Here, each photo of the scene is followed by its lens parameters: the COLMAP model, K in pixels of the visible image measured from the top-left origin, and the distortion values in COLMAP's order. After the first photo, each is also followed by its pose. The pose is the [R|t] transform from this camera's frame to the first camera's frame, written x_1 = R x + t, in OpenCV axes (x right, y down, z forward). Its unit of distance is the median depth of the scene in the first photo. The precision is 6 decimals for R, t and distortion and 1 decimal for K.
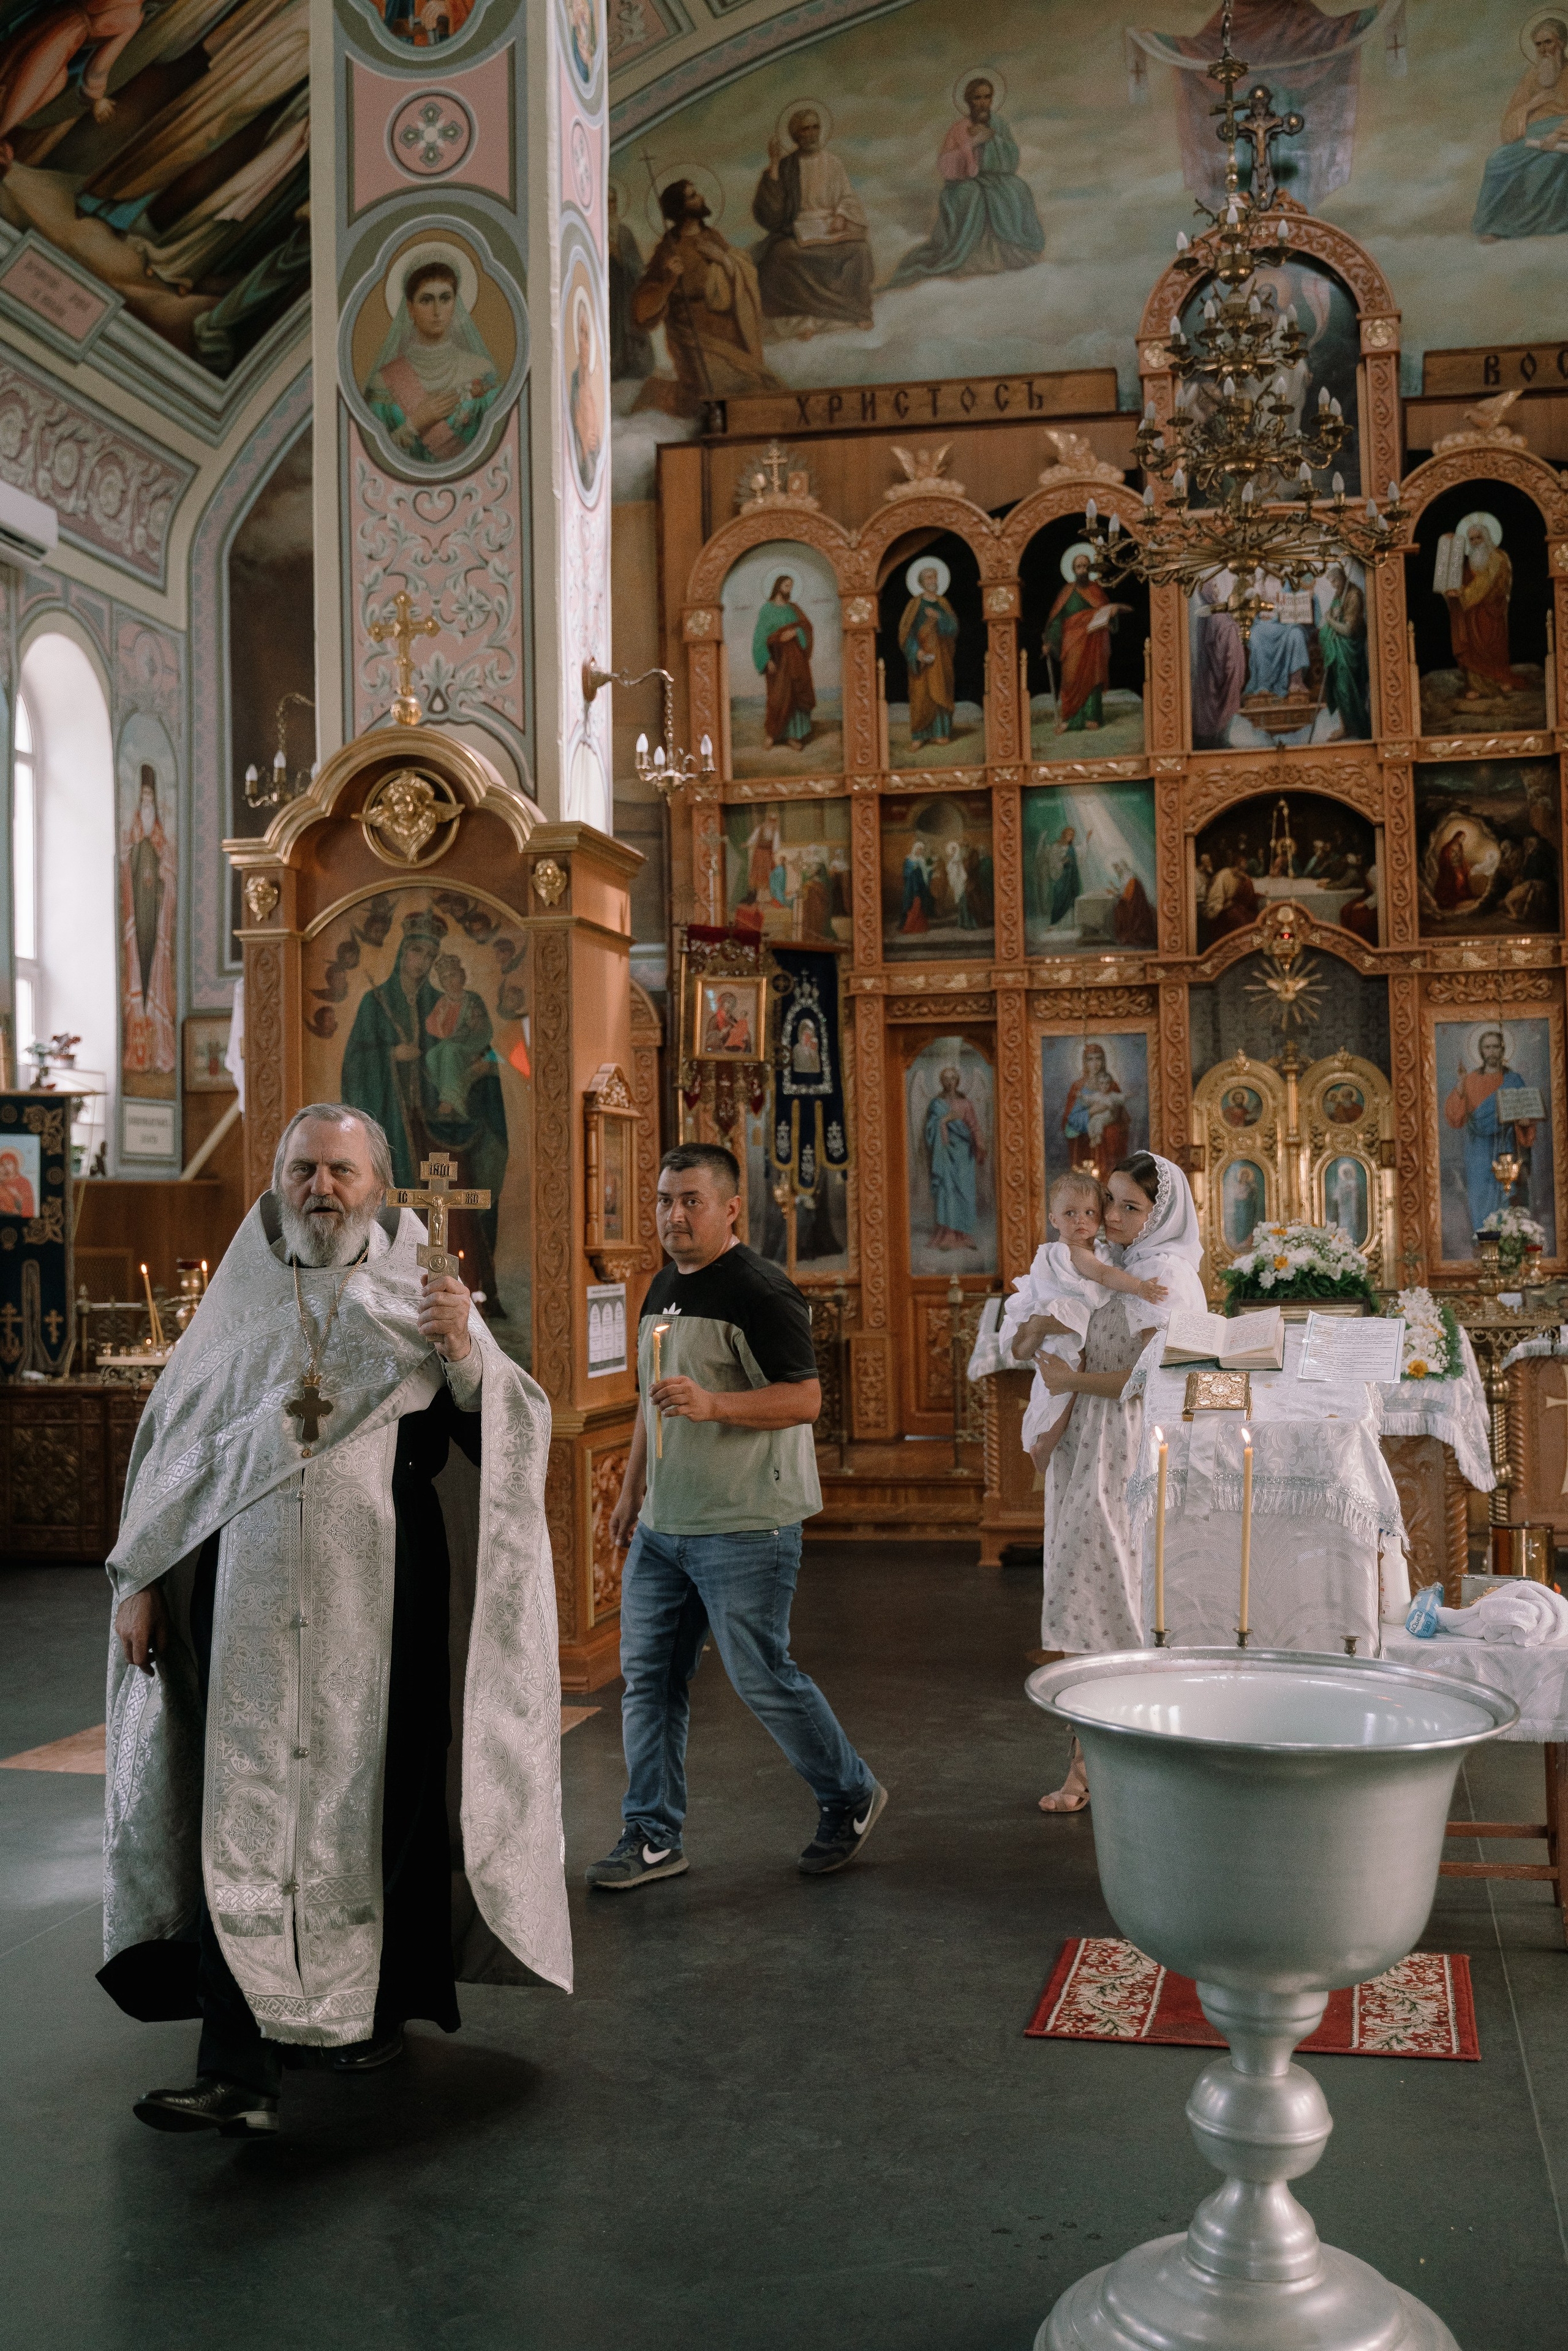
lens RADIAL K [[2373.2, 0, 865.6], [0, 2373.2, 1130.7], [0, 0, 1]] dist [-0.062150, 0.123330]
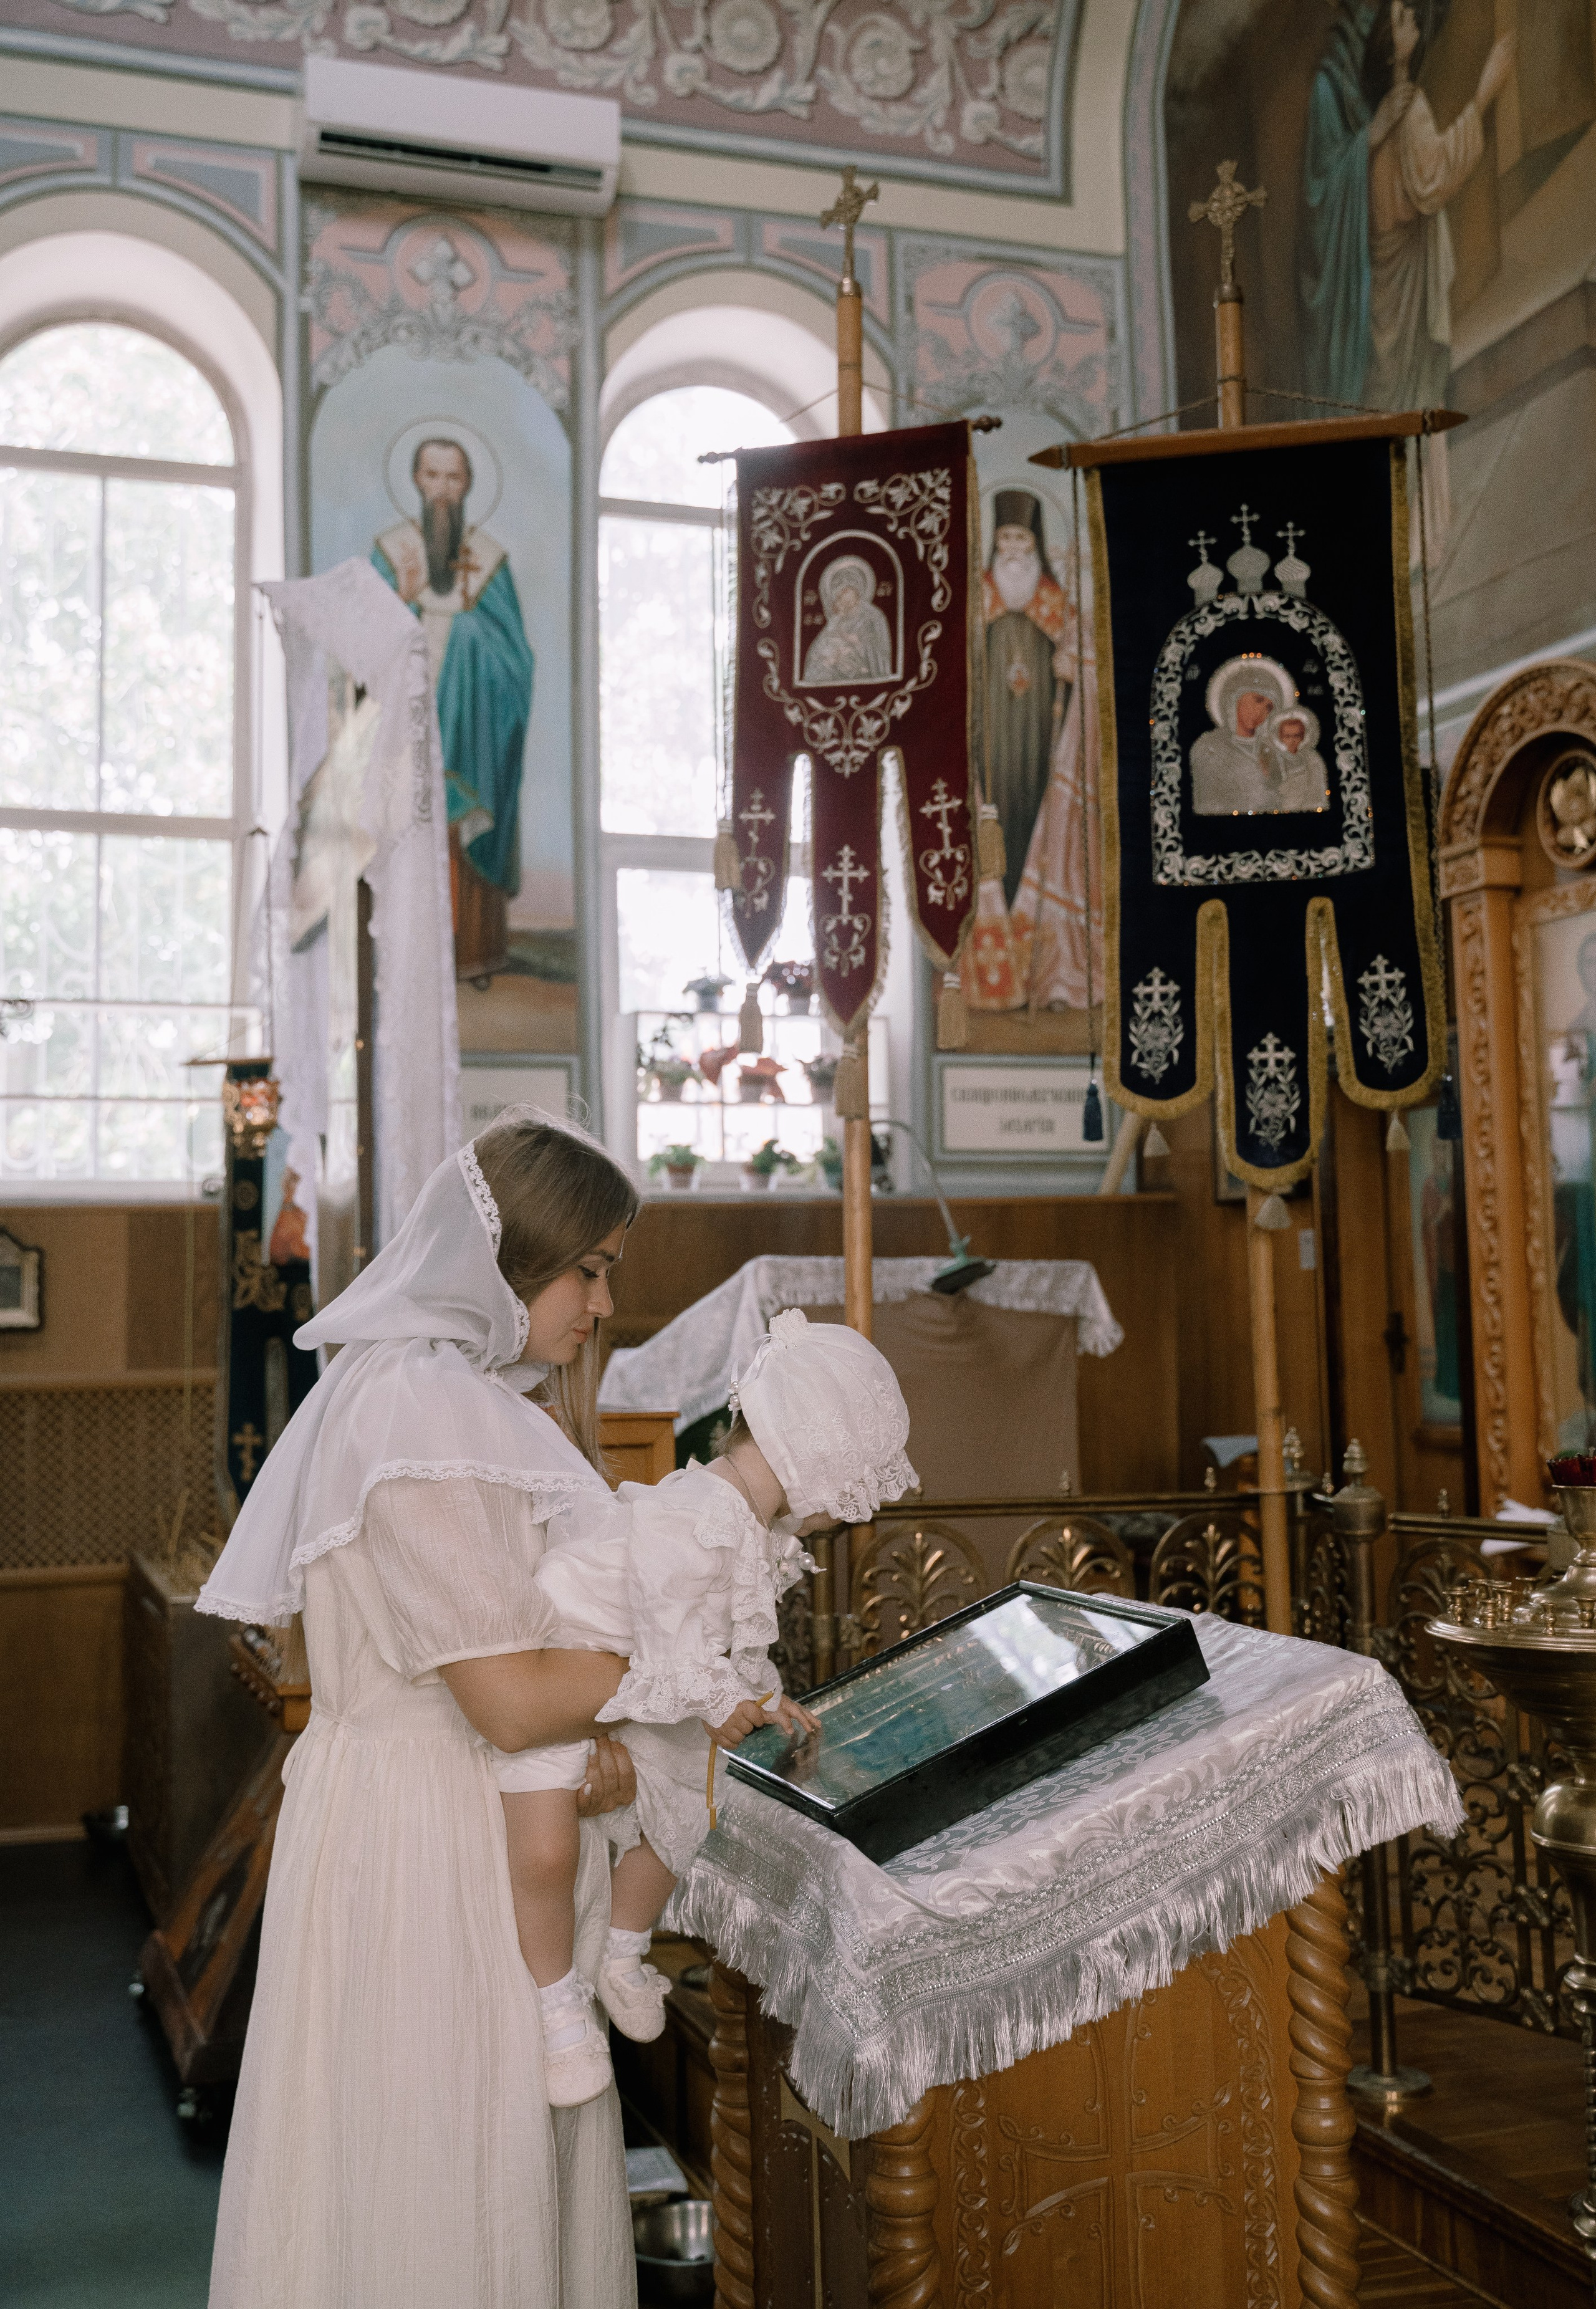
lens RADIAL K [[2533.9, 0, 796.9], [0, 2533.9, 1030.3], [0, 0, 1]] dist [-0.005807, -0.001444]
pose [[0.487443, -0.079285, -0.869548, 0.239644], [0.027369, 0.996767, -0.075542, 0.029170], [0.872726, 0.013023, 0.488037, 0.747669]]
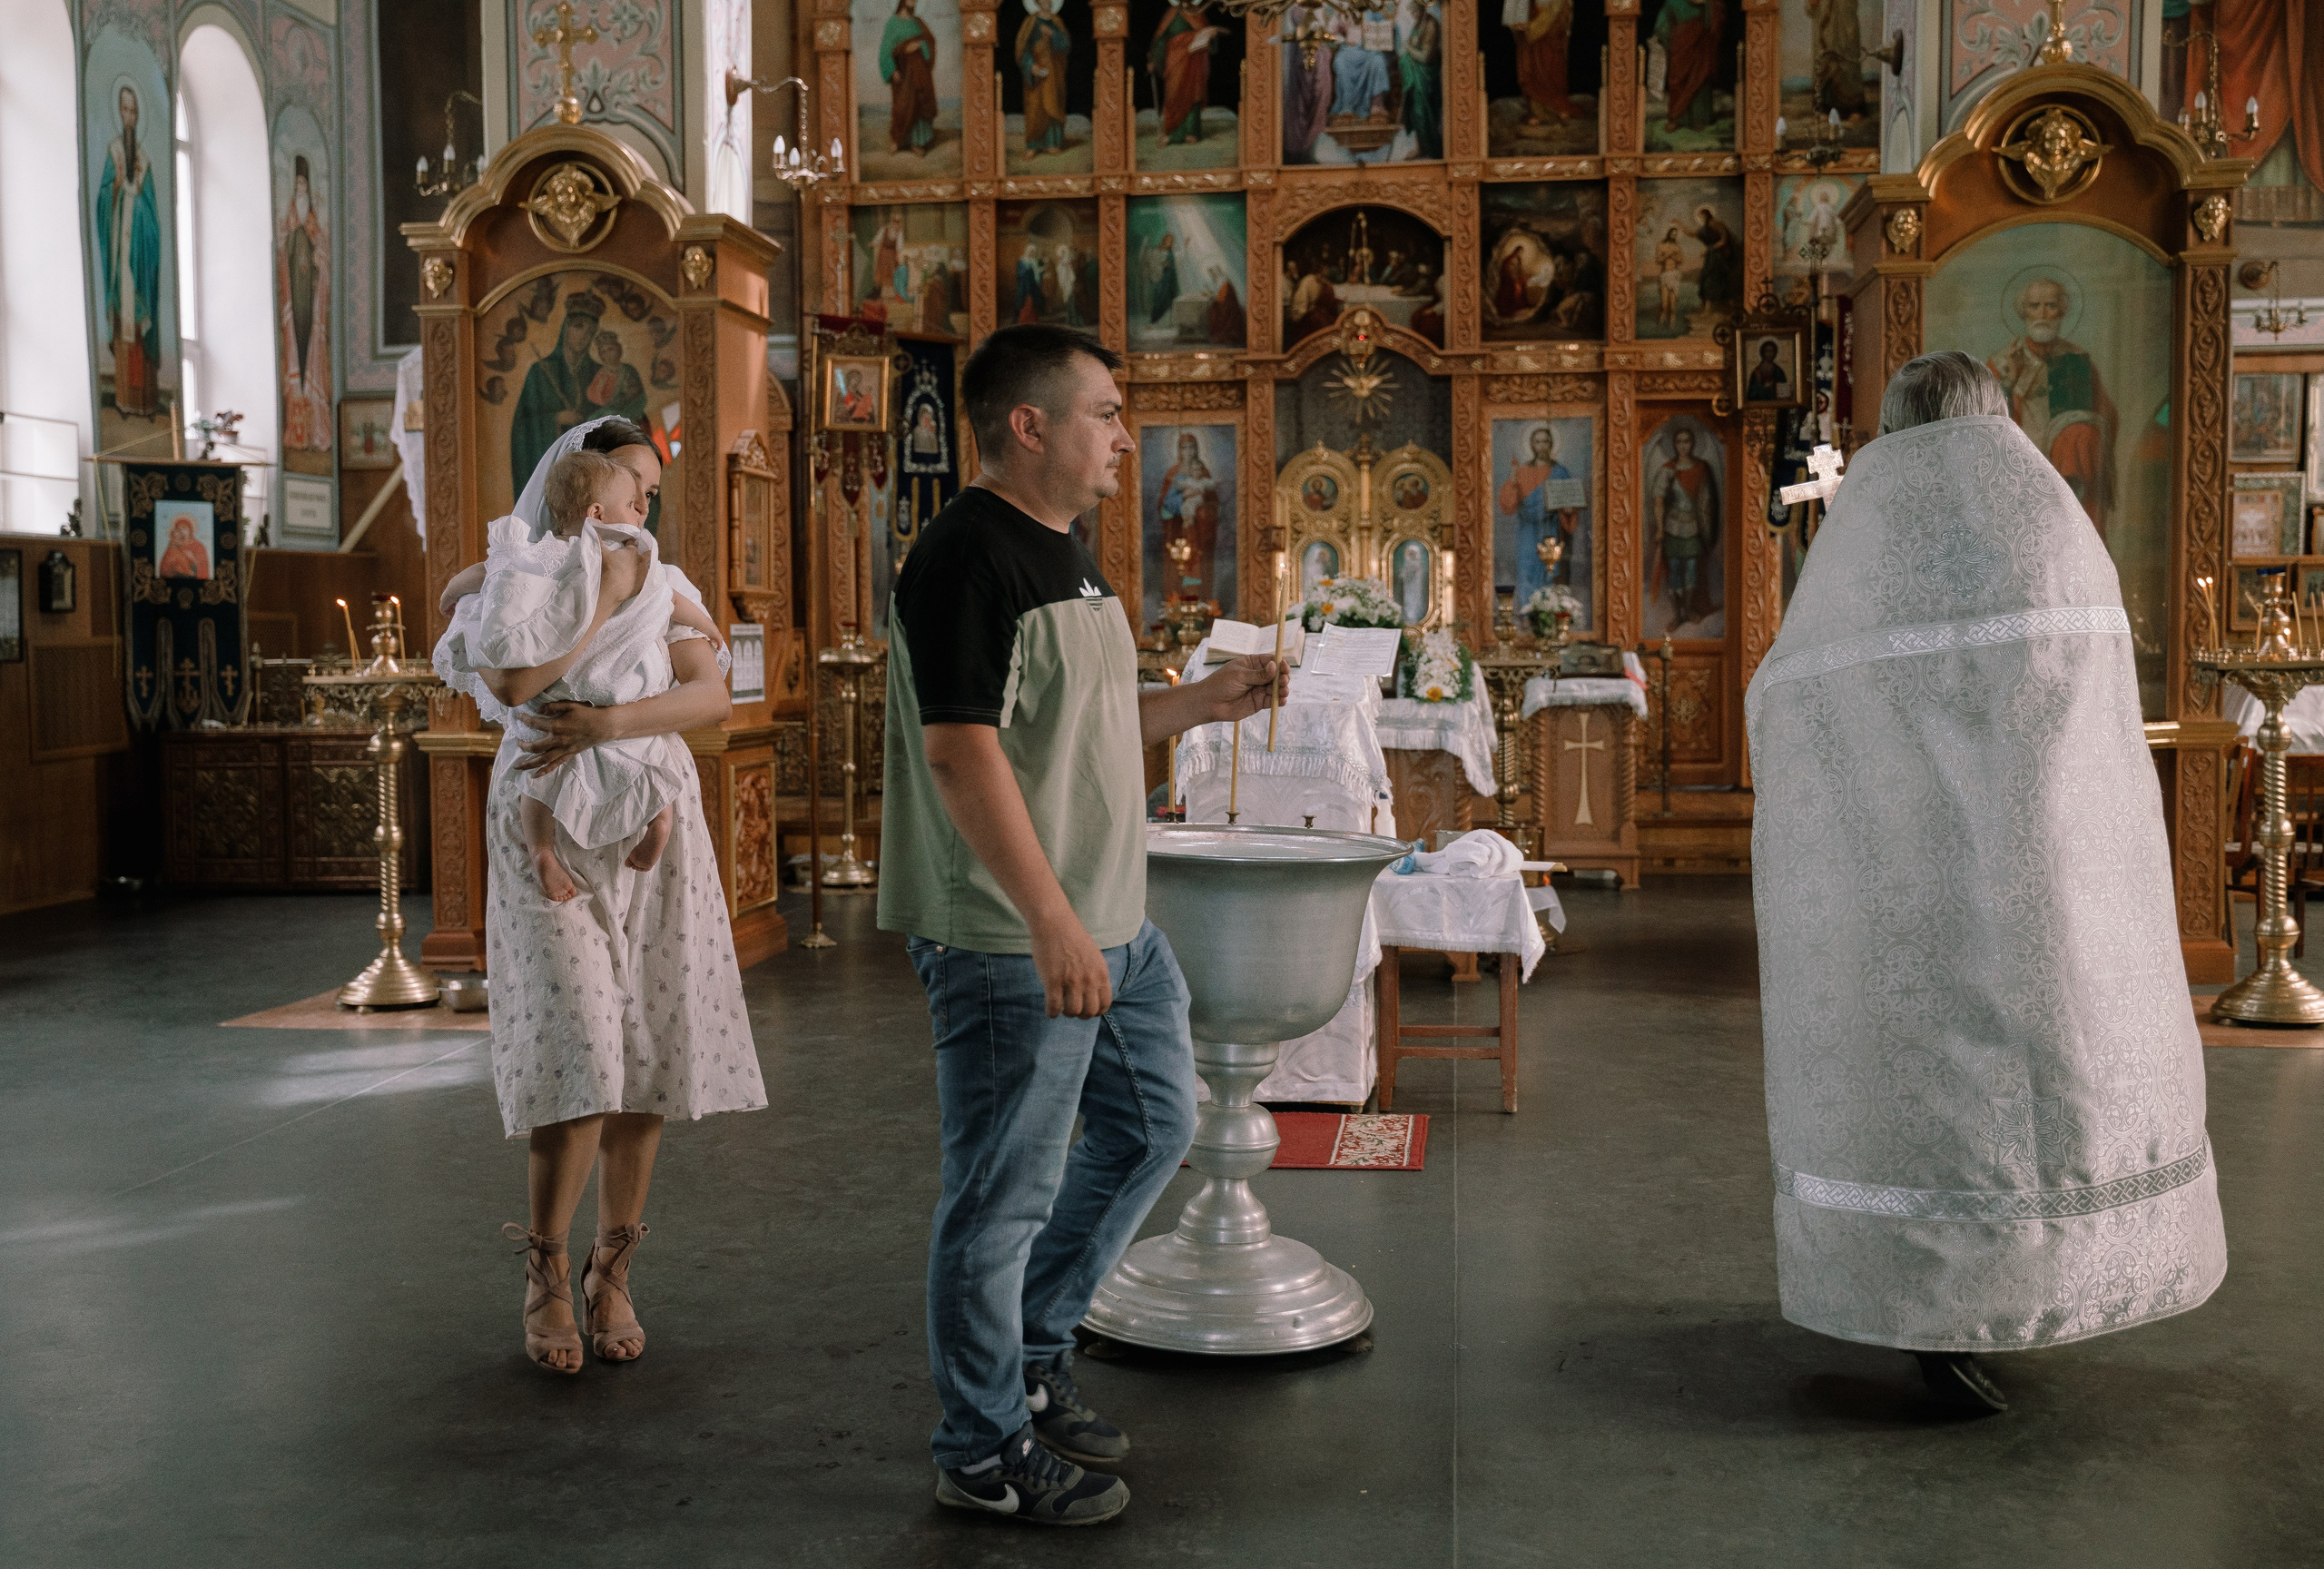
lens RADIAL K [[2353.0, 0, 1162.0], [0, 2353.0, 784.5], [0, 0, 1]] dist [-0.078695, 0.116605]
pose [[0.997268, 0.008091, 0.073421, 0.005628], [-0.015398, 0.994918, 0.099509, 0.017966], [-0.072242, -0.100367, 0.992324, -0.103001]]
